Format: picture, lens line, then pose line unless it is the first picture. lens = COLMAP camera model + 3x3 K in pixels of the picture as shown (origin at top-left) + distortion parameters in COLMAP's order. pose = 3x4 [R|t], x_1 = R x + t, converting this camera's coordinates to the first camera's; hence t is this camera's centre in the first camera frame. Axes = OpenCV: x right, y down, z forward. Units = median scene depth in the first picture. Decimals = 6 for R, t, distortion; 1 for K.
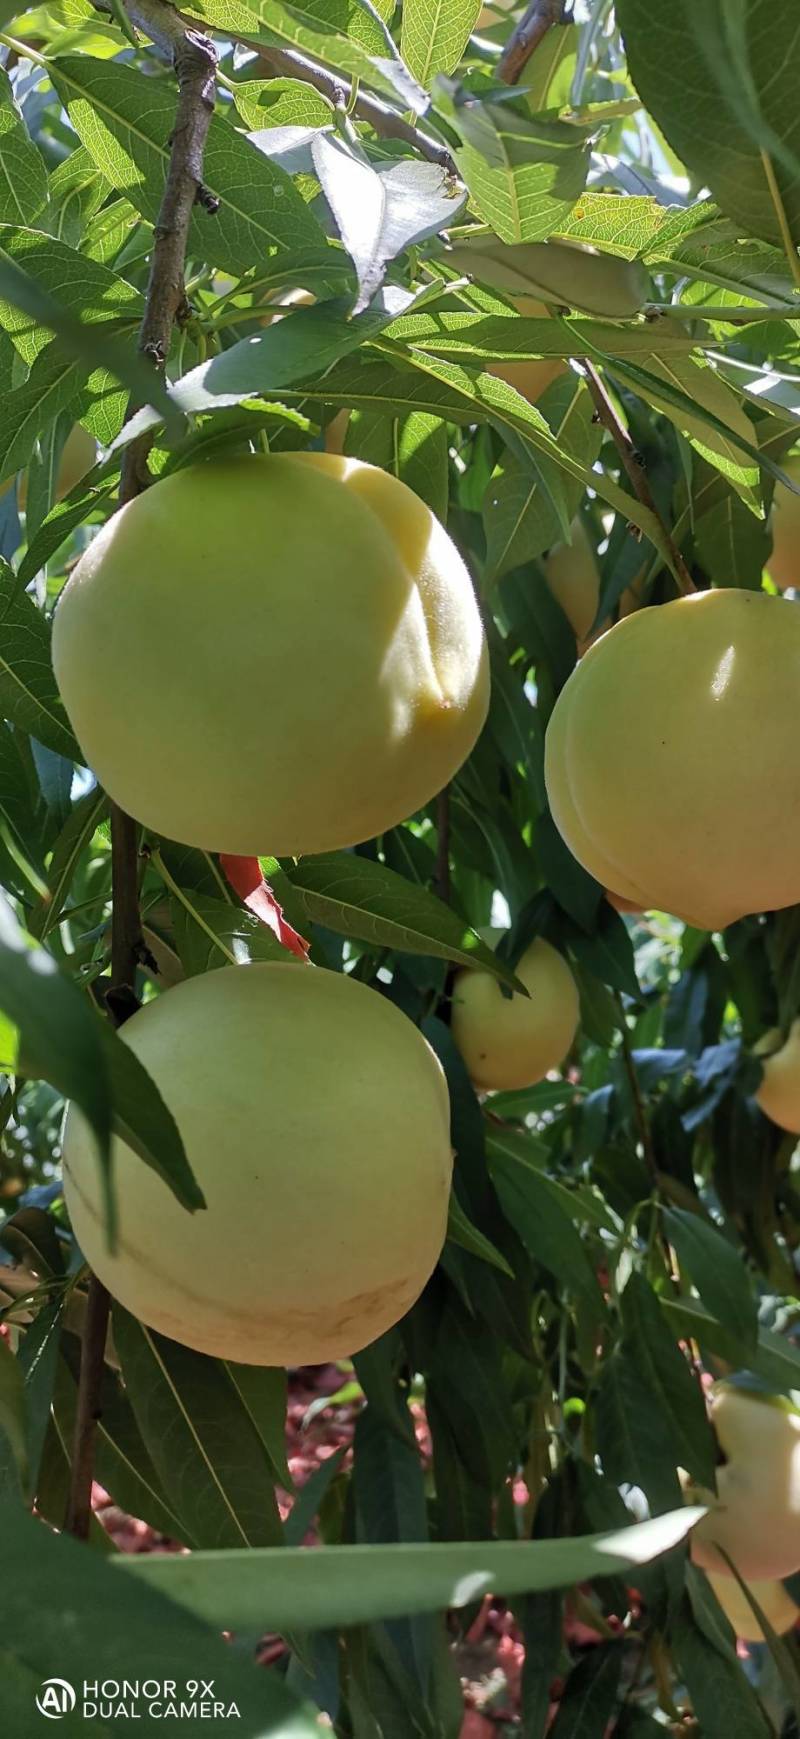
lens RADIAL K [[1285.4, 0, 389.6], [0, 1285.4, 871.7], [0, 0, 1]] dist [0.030918, -0.042719]
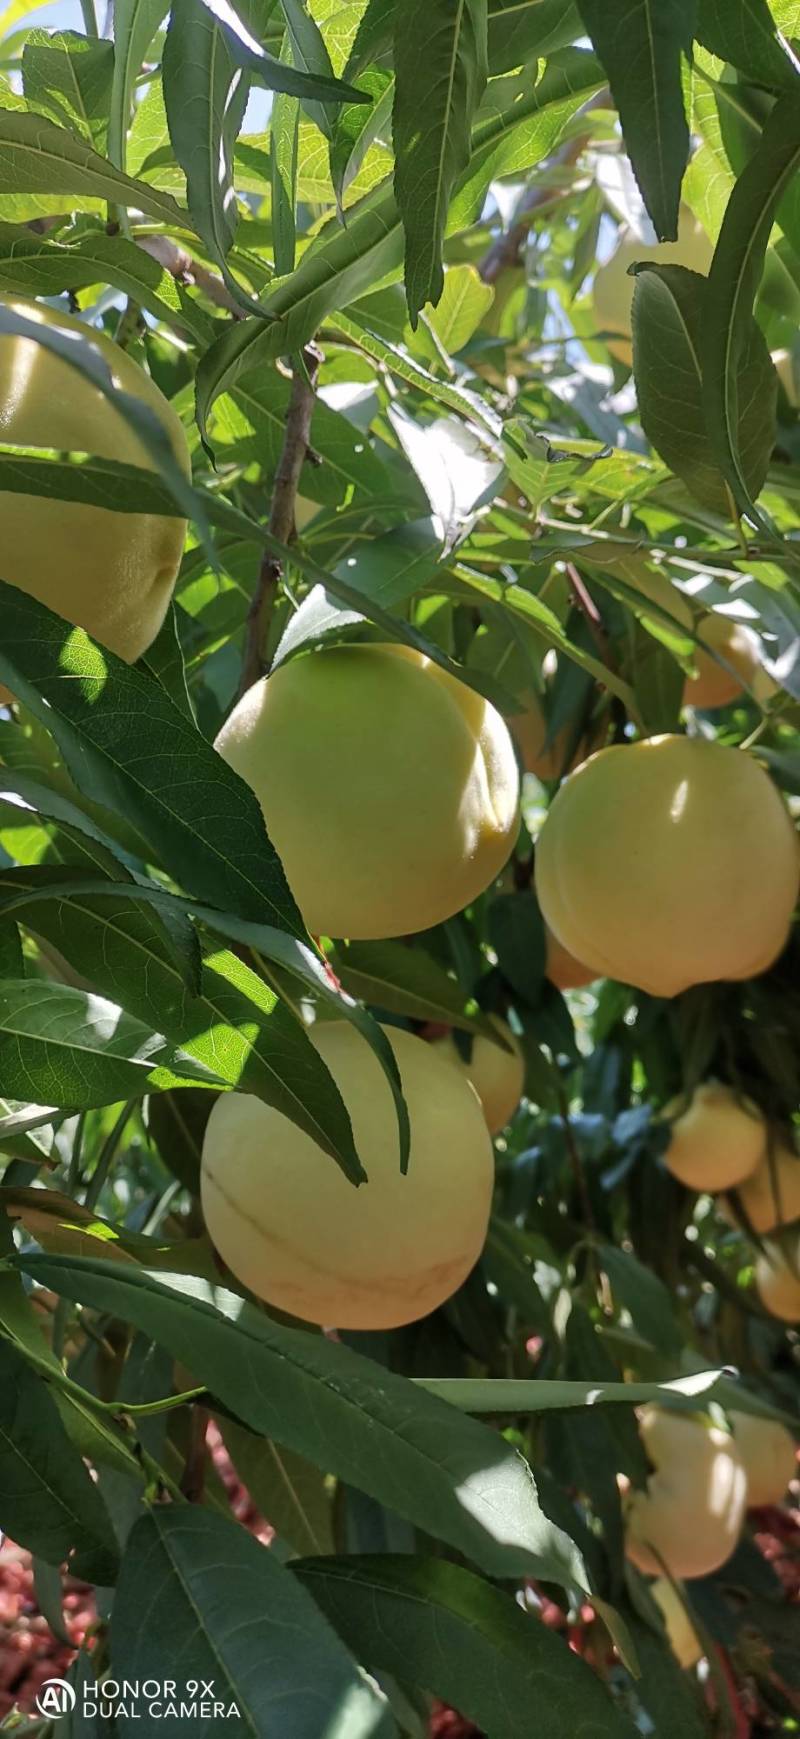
lens RADIAL K [[1285.4, 0, 389.6], [0, 1285.4, 871.7], [0, 0, 1]] dist [0.030918, -0.042719]
pose [[0.995589, 0.005408, 0.093663, -0.173016], [0.000980, 0.997683, -0.068027, 0.008646], [-0.093813, 0.067819, 0.993277, -0.308594]]
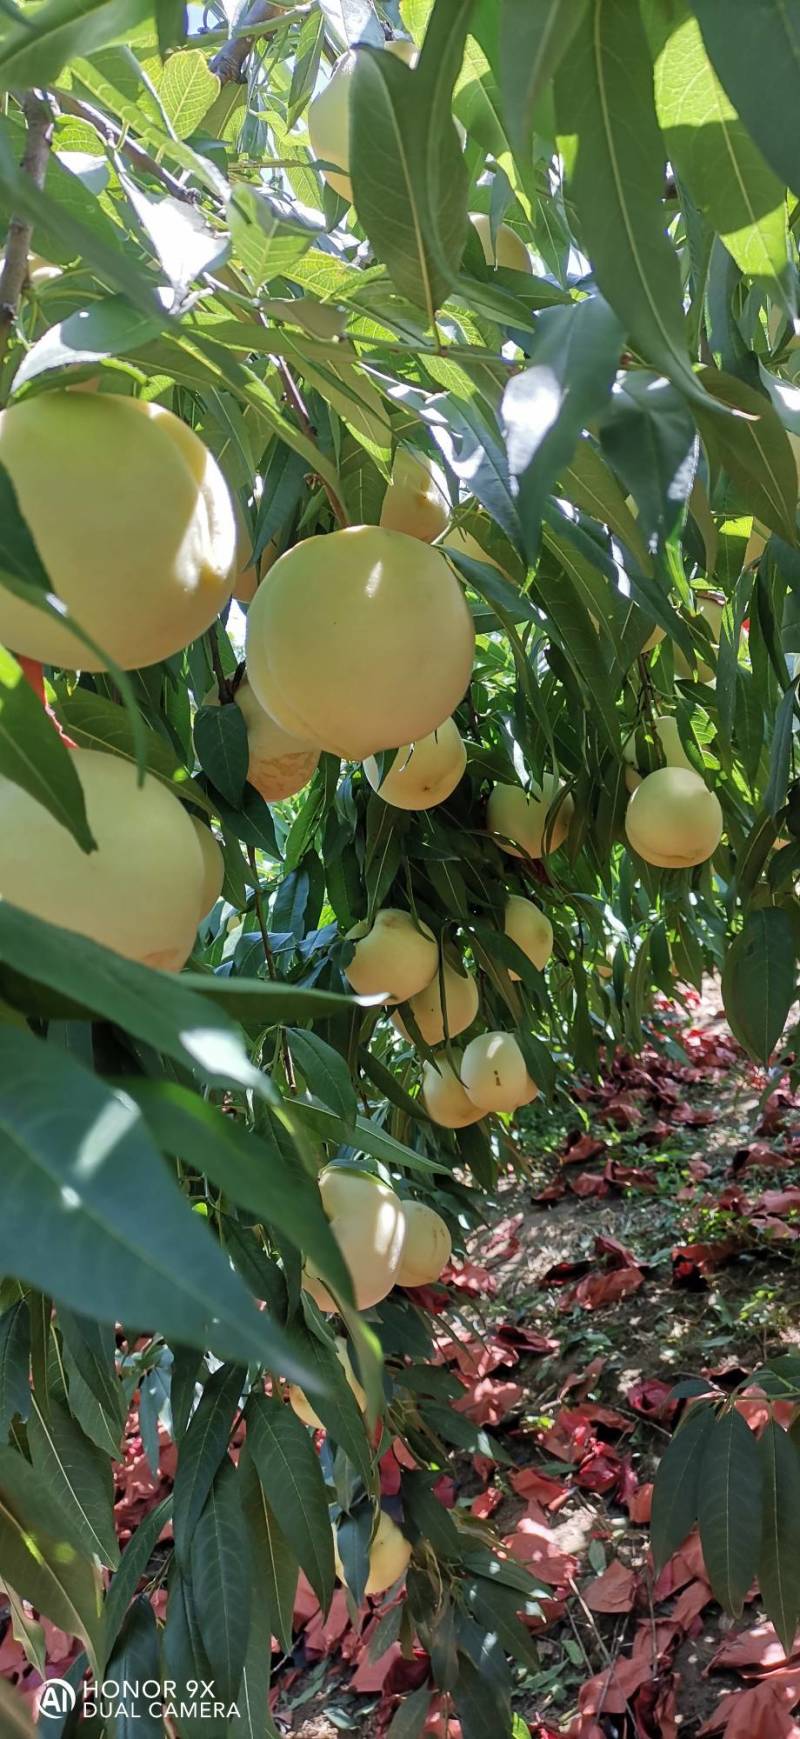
lens RADIAL K [[1285.4, 0, 389.6], [0, 1285.4, 871.7], [0, 0, 1]] dist [0.030918, -0.042719]
pose [[0.944883, 0.016237, 0.327005, -0.223168], [-0.022291, 0.999642, 0.014775, 0.174036], [-0.326648, -0.021250, 0.944907, -0.465340]]
